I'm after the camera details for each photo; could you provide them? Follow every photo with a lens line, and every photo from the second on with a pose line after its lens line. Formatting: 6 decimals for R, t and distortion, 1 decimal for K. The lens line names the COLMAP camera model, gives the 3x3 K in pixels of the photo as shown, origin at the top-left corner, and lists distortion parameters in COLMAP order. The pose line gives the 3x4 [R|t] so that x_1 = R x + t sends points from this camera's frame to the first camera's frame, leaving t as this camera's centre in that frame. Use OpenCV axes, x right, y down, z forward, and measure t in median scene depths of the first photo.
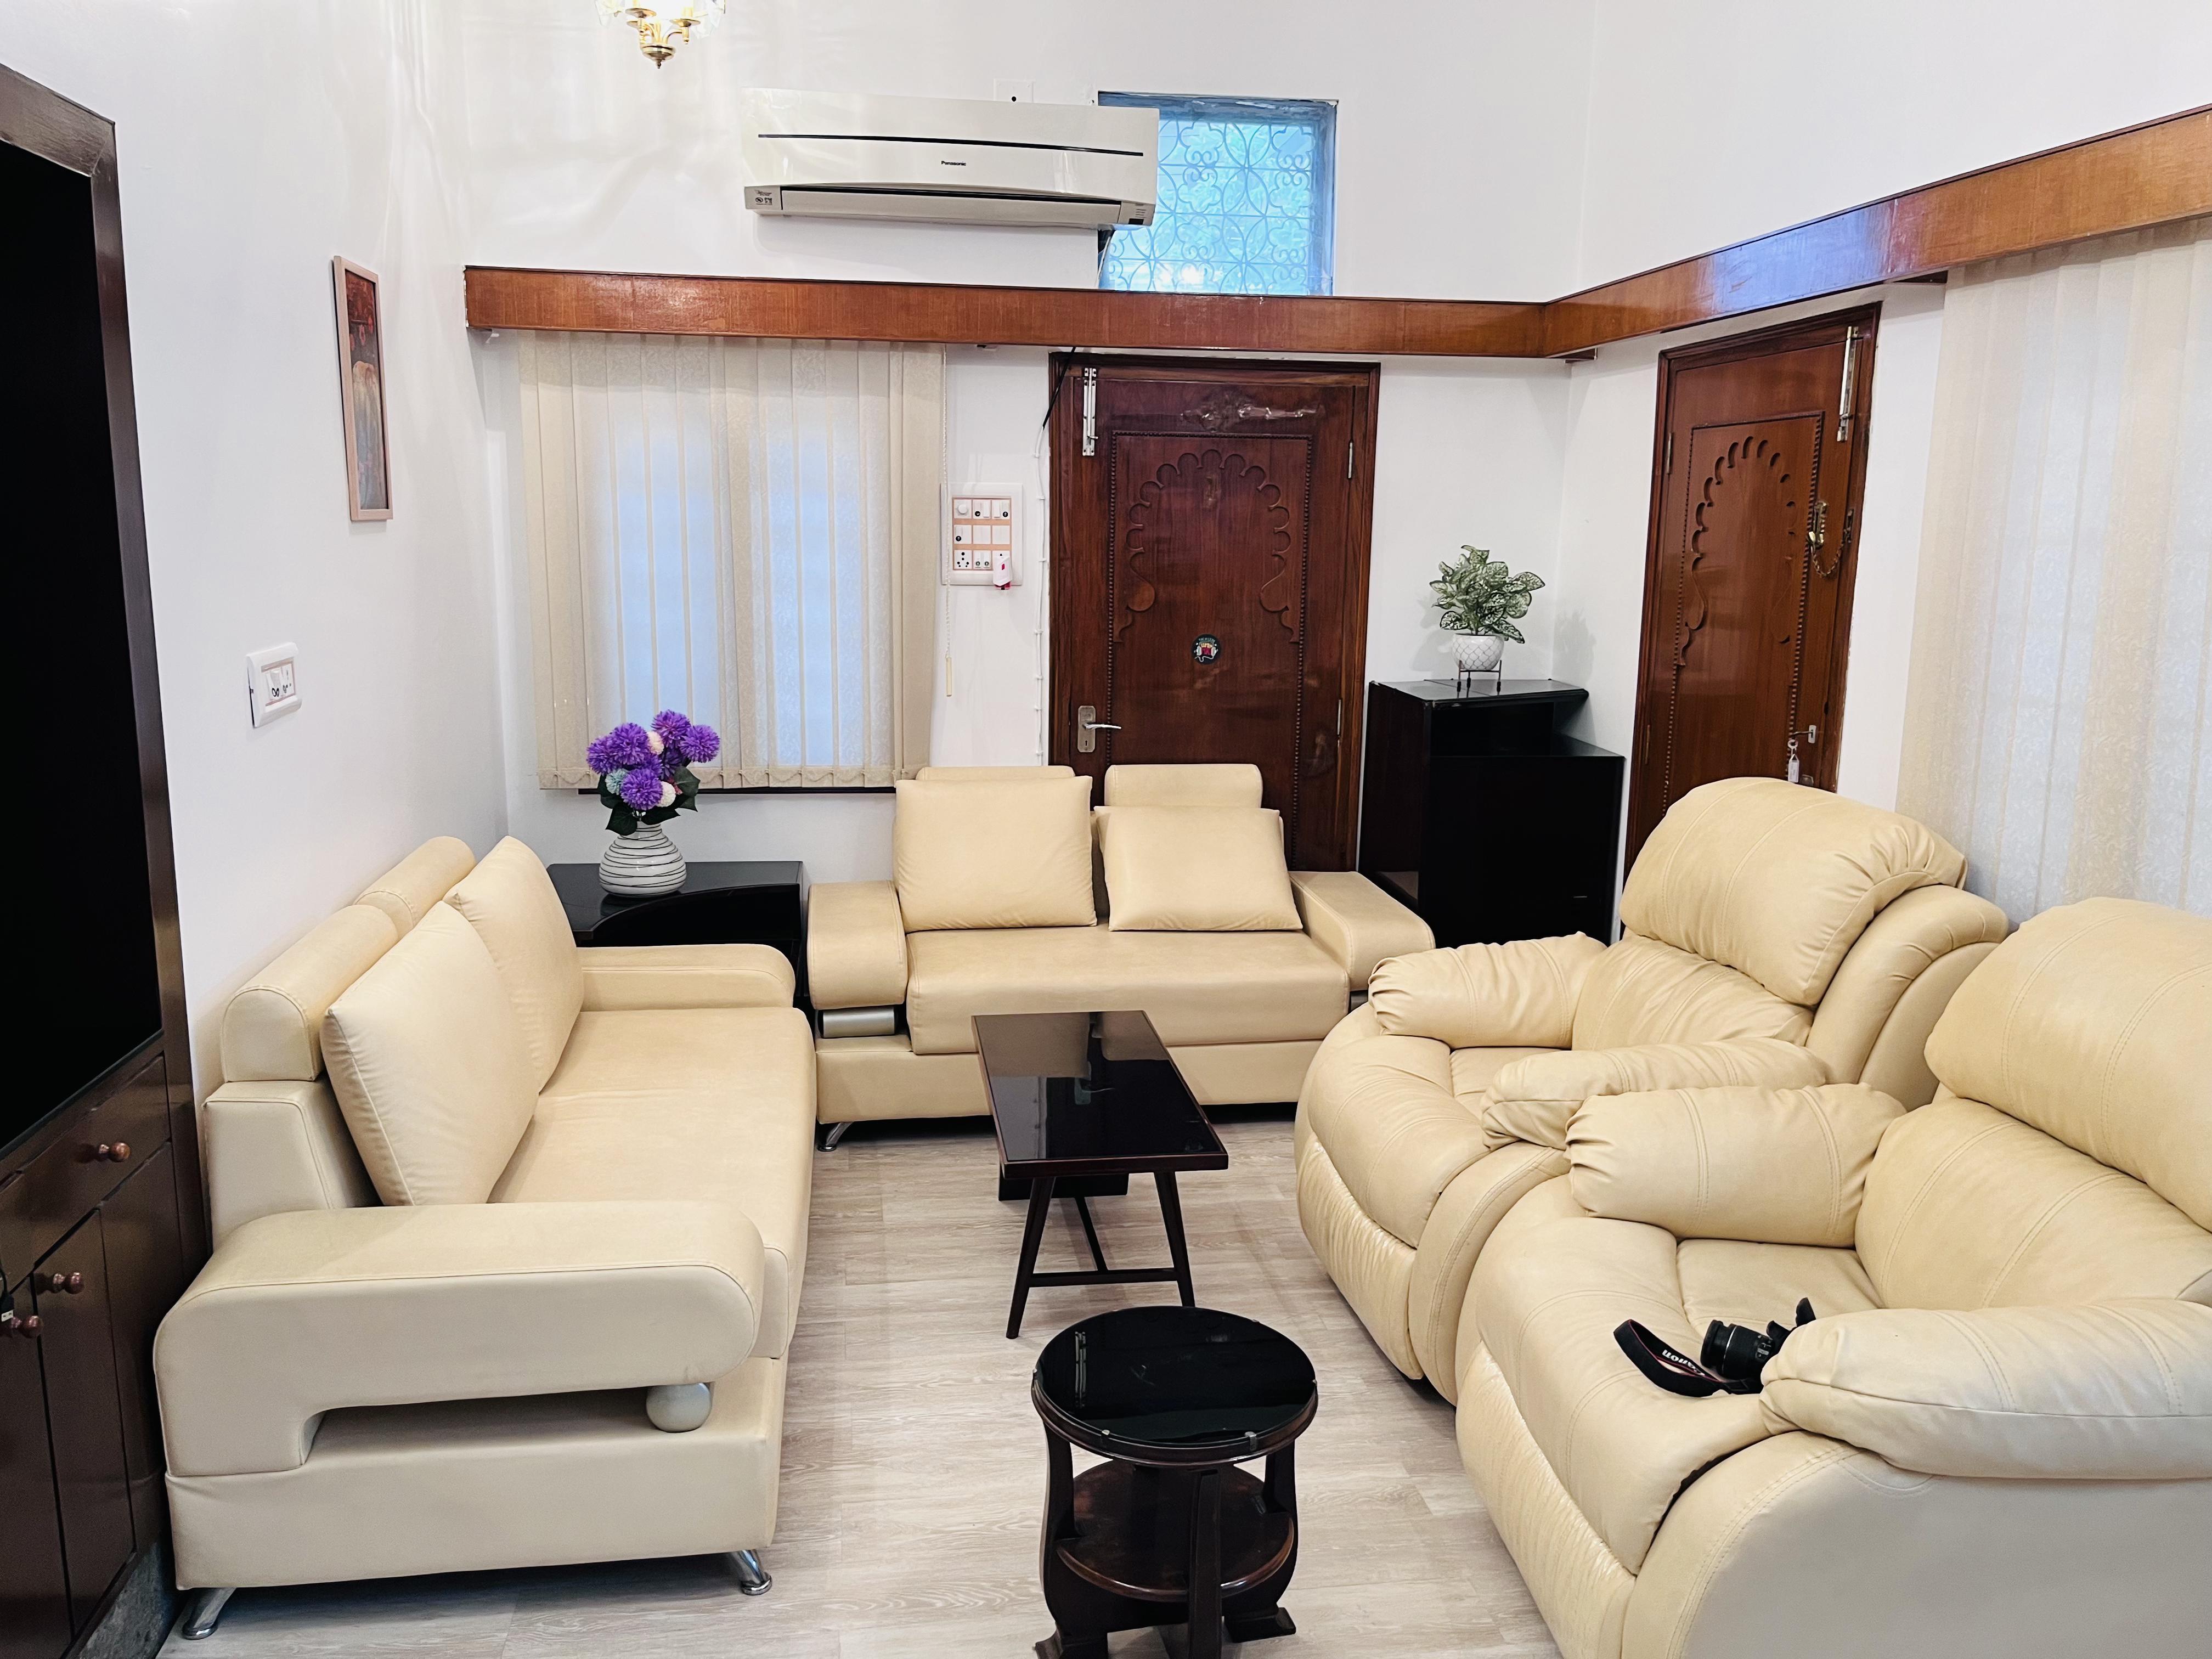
lens RADIAL K [[1688.8, 0, 1106.1], [0, 1688.8, 840.9], [0, 0, 1]] dist [0.045914, -0.069842]
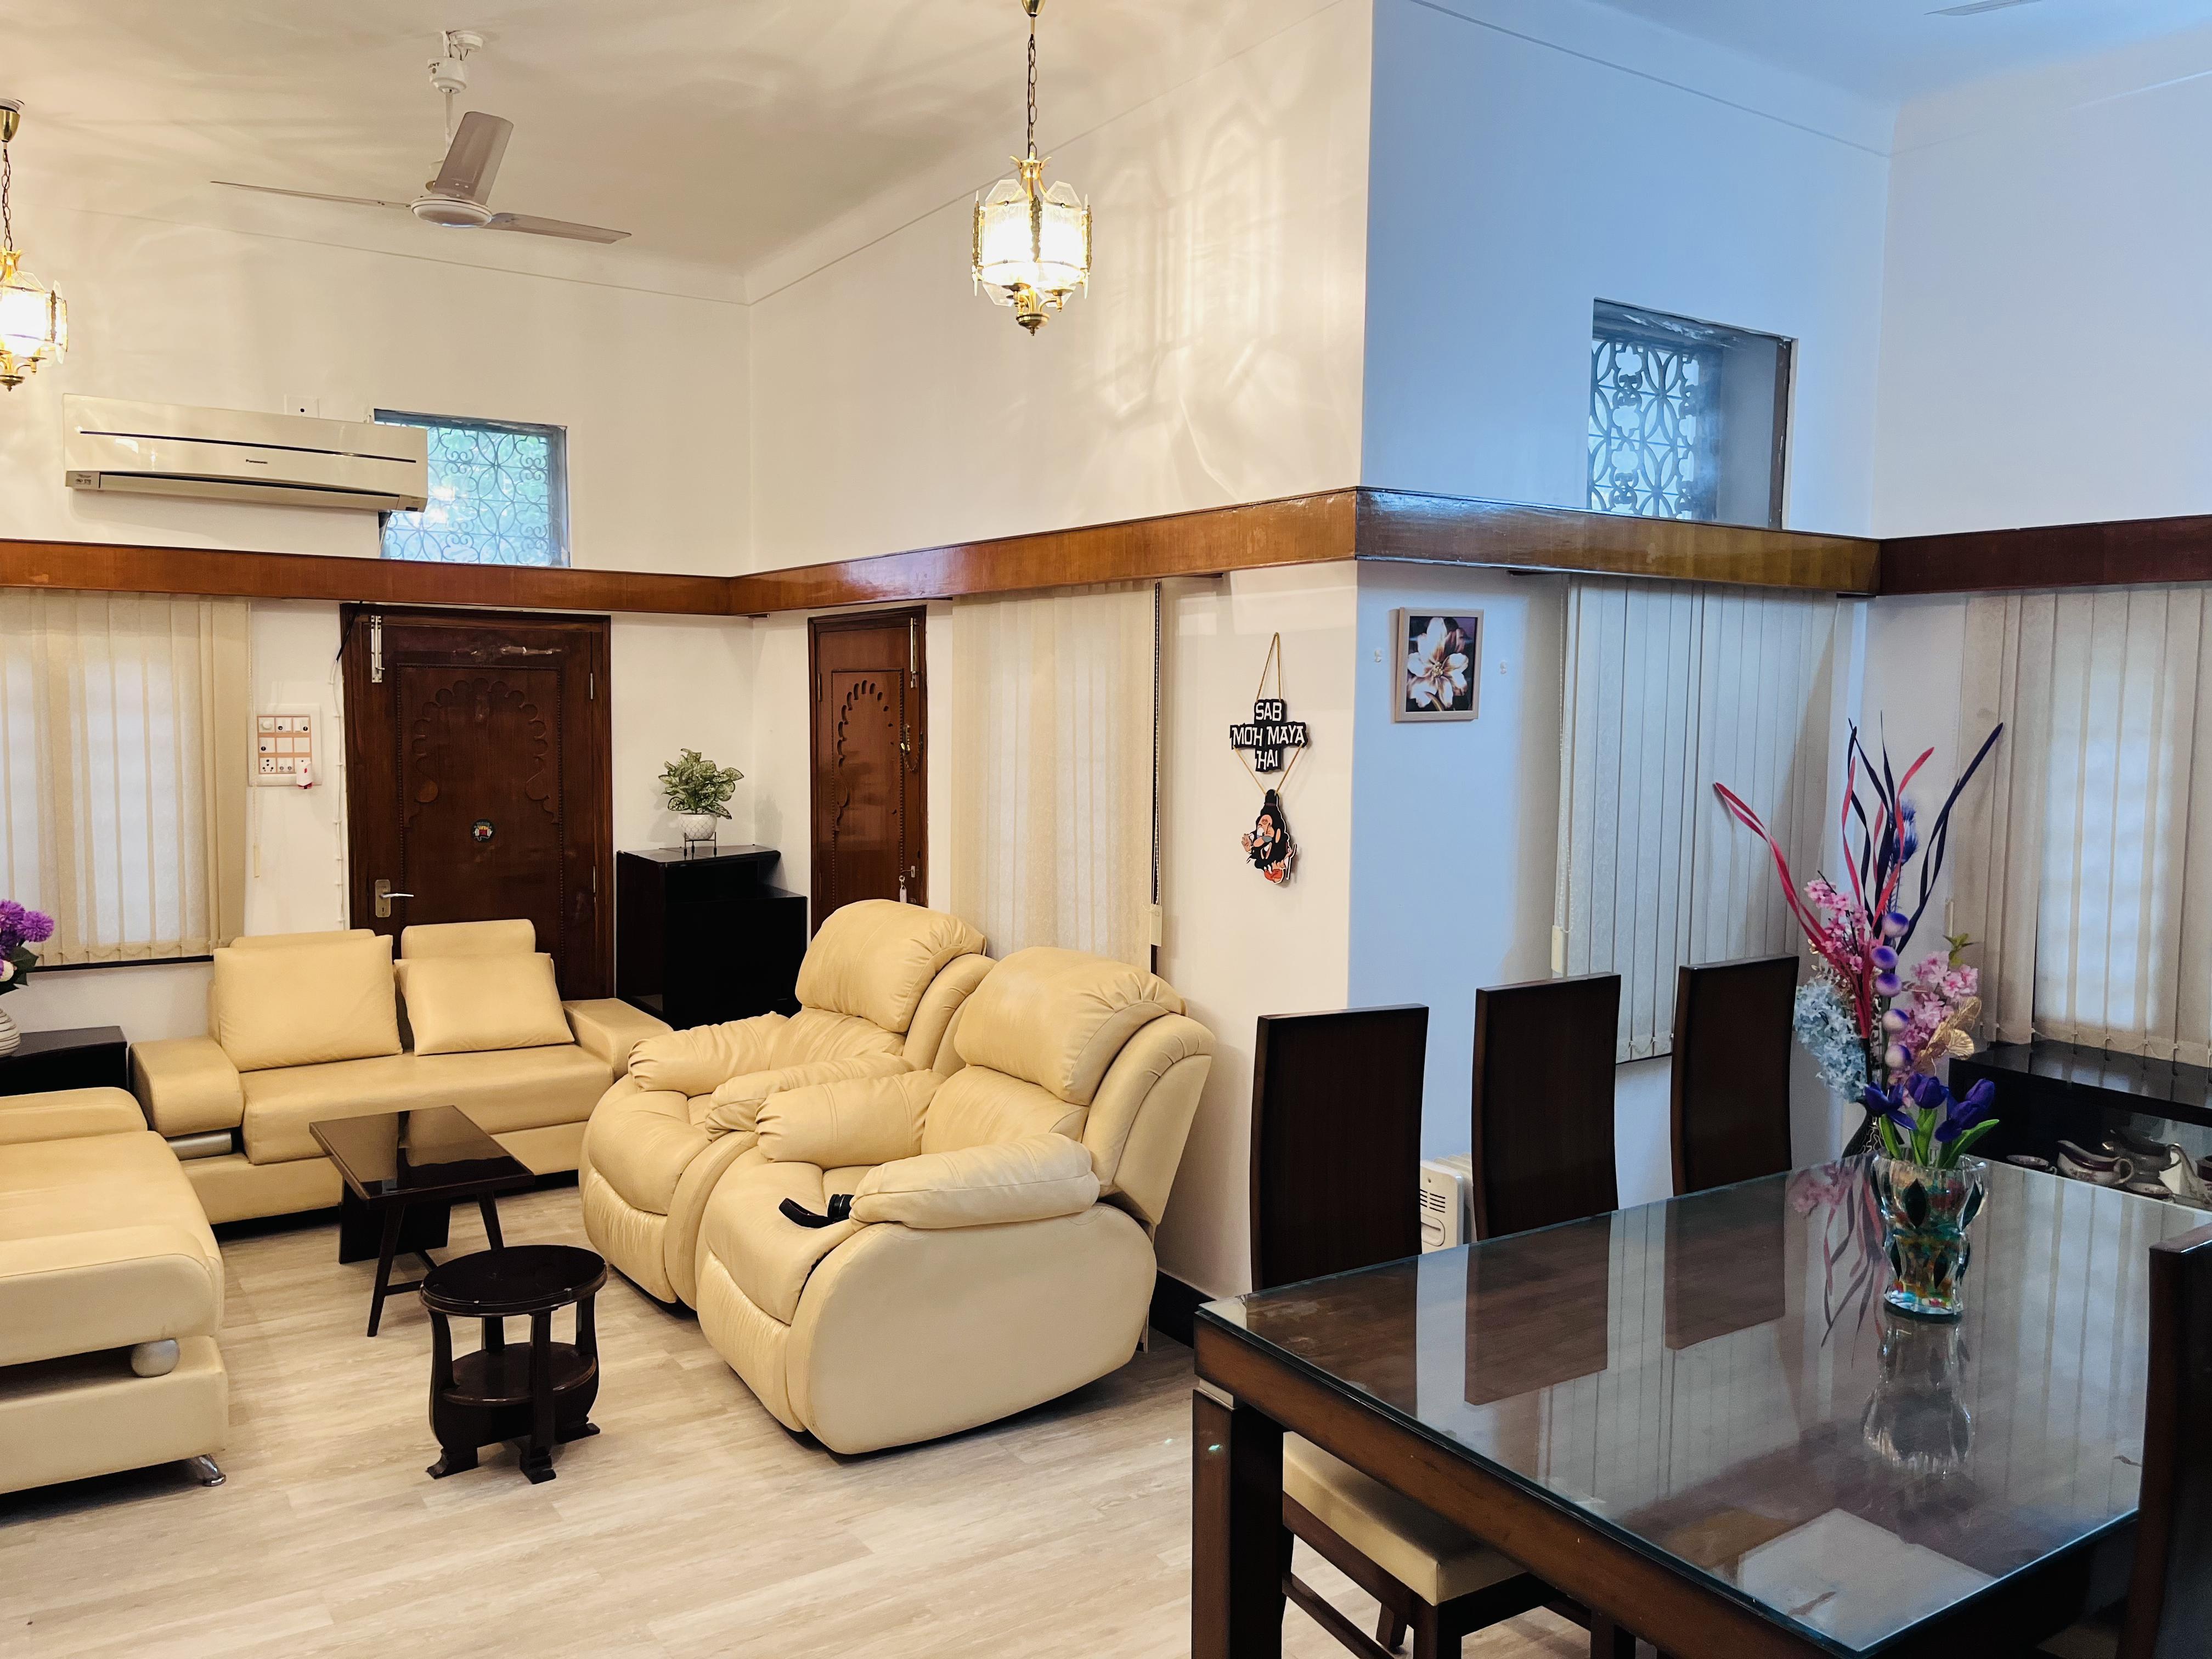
lens RADIAL K [[1688.8, 0, 1106.1], [0, 1688.8, 840.9], [0, 0, 1]] dist [0.045914, -0.069842]
pose [[0.906470, -0.038405, 0.420520, -0.057461], [0.081411, 0.993067, -0.084795, 0.043846], [-0.414348, 0.111099, 0.903312, -0.377242]]
